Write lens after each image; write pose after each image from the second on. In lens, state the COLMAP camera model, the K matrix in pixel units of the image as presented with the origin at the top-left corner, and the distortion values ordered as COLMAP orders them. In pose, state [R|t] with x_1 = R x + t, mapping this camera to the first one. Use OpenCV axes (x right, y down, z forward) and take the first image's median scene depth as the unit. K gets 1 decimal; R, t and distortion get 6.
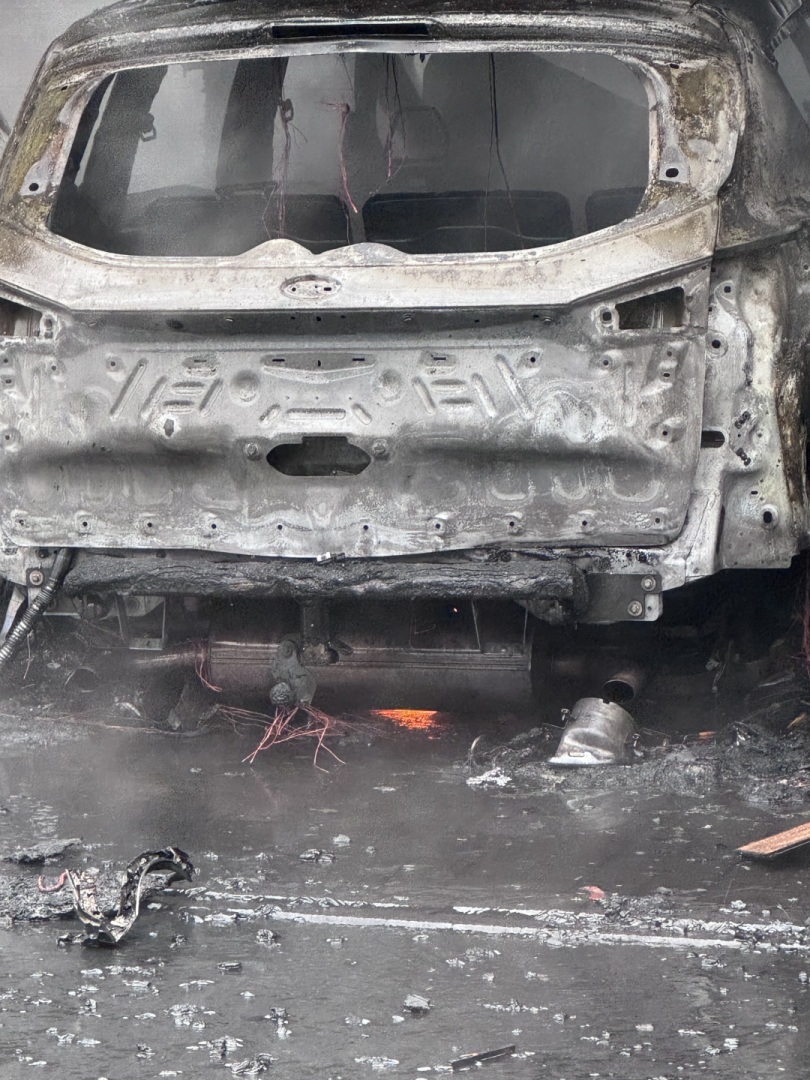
lens RADIAL K [[5248.9, 0, 405.0], [0, 5248.9, 540.0], [0, 0, 1]] dist [-0.176909, 0.000000]
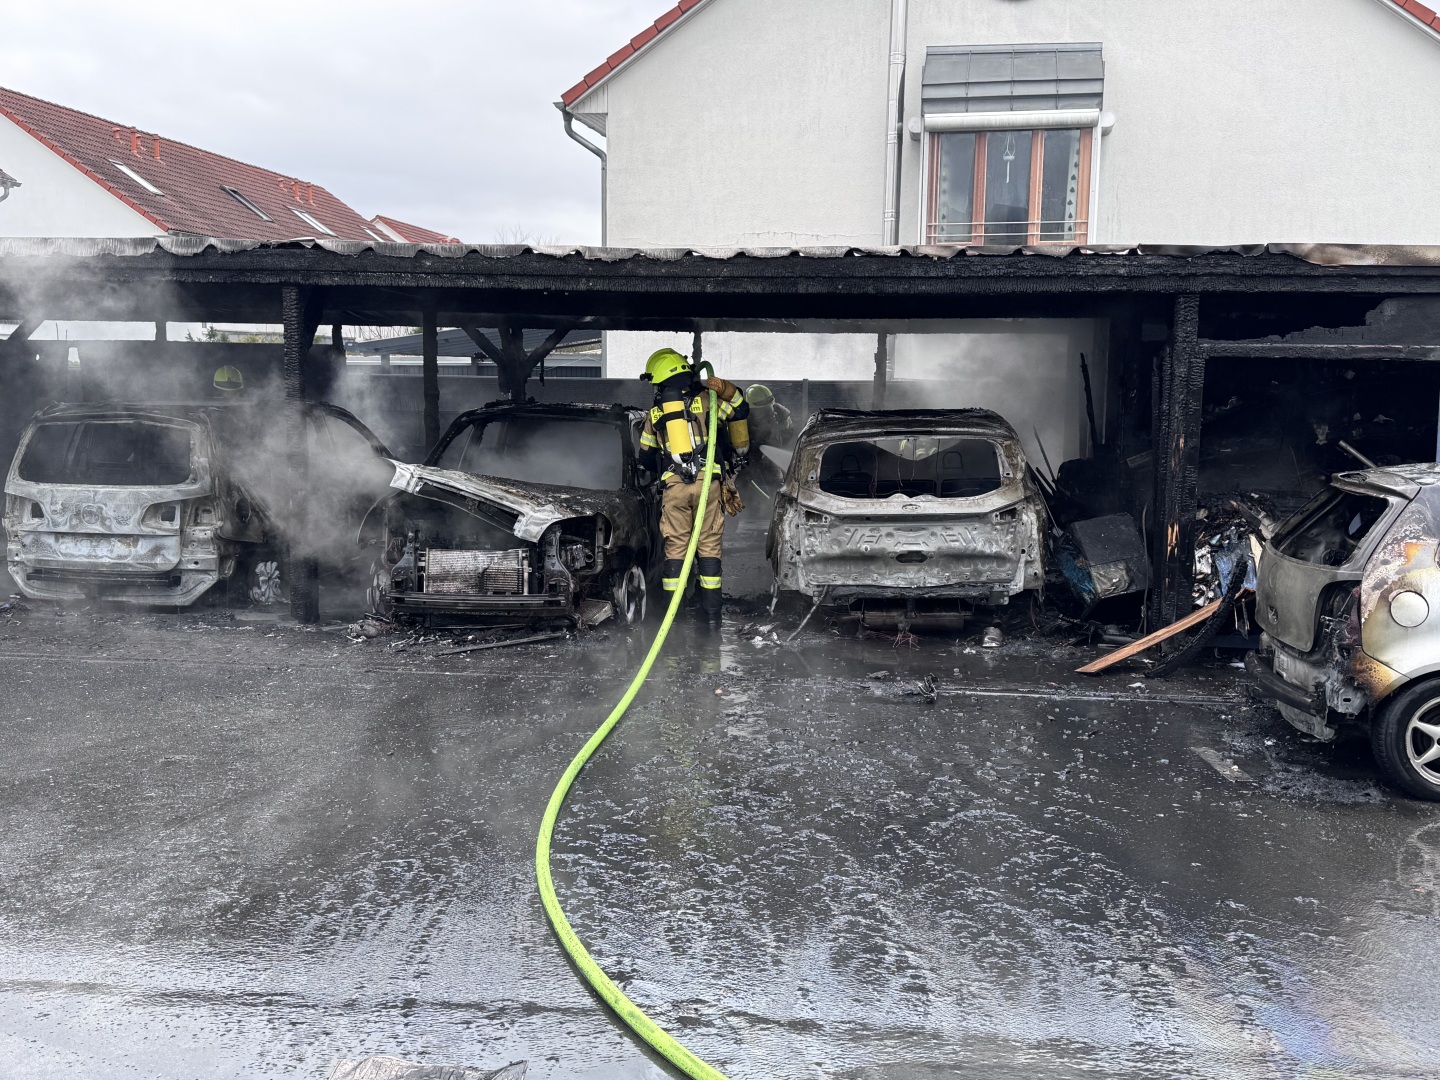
lens RADIAL K [[1529.7, 0, 719.6], [0, 1529.7, 541.5], [0, 0, 1]] dist [0.013690, 0.000000]
pose [[0.986475, -0.005338, 0.163827, -0.302337], [0.009015, 0.999724, -0.021715, -0.005686], [-0.163666, 0.022898, 0.986250, 0.039807]]
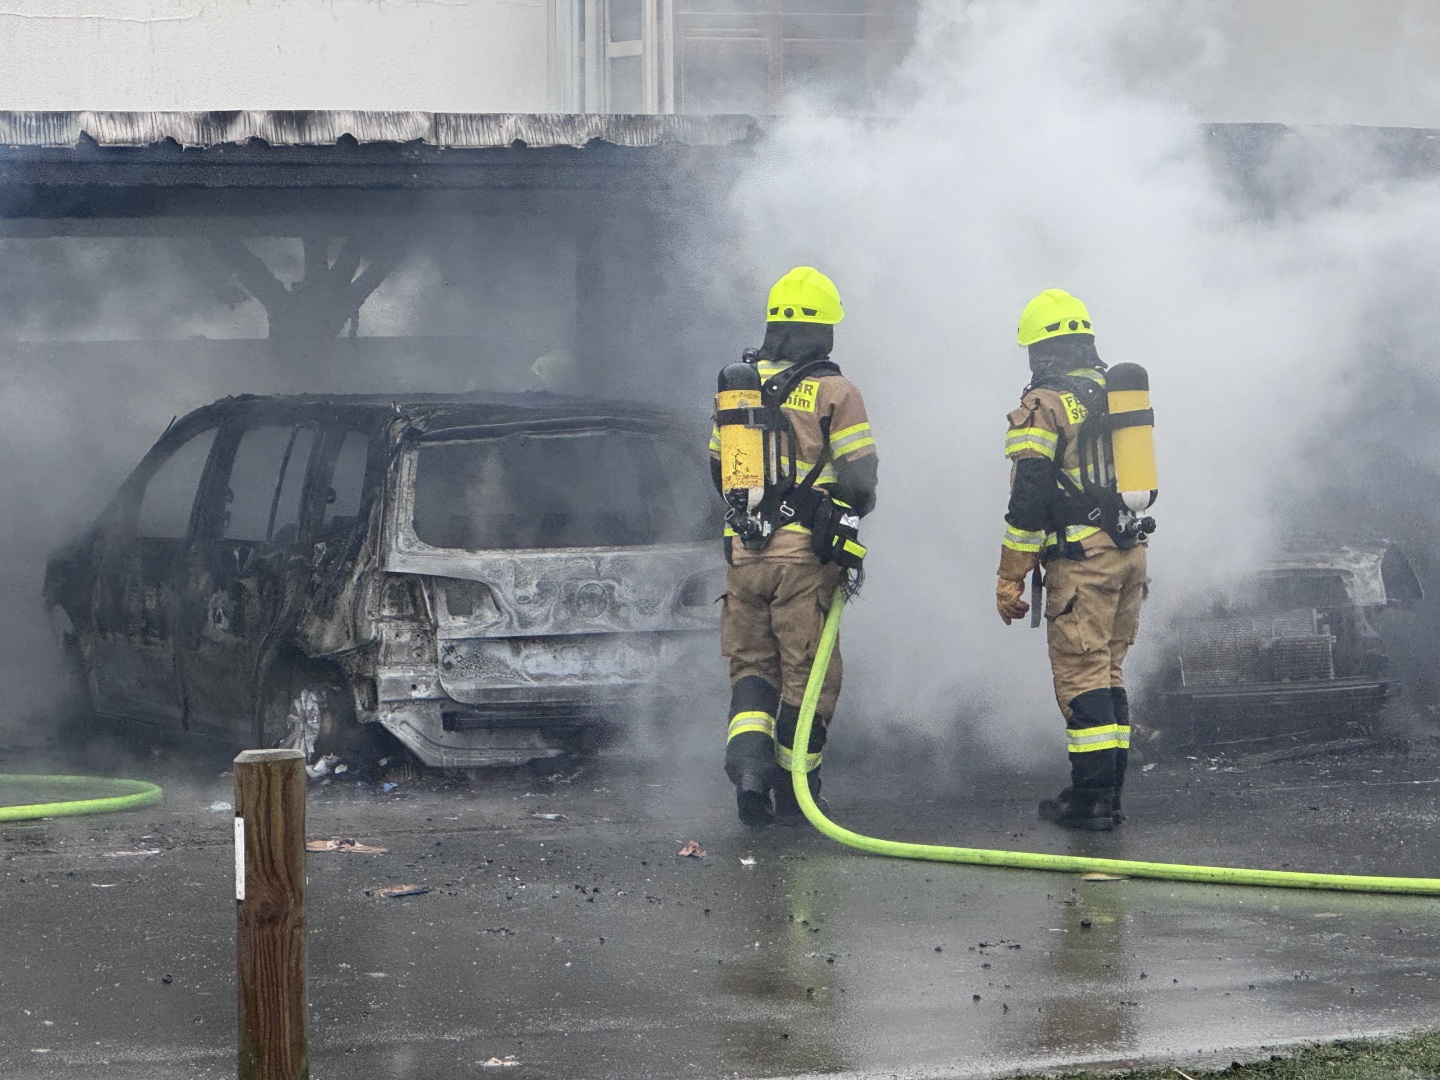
lens RADIAL K [[5790.7, 0, 720.0], [0, 5790.7, 539.9], [0, 0, 1]] dist [-0.274693, 0.000000]
pose [[0.692868, -0.031472, 0.720377, -2.082650], [0.101660, 0.993332, -0.054381, 0.050647], [-0.713862, 0.110913, 0.691447, -0.415345]]
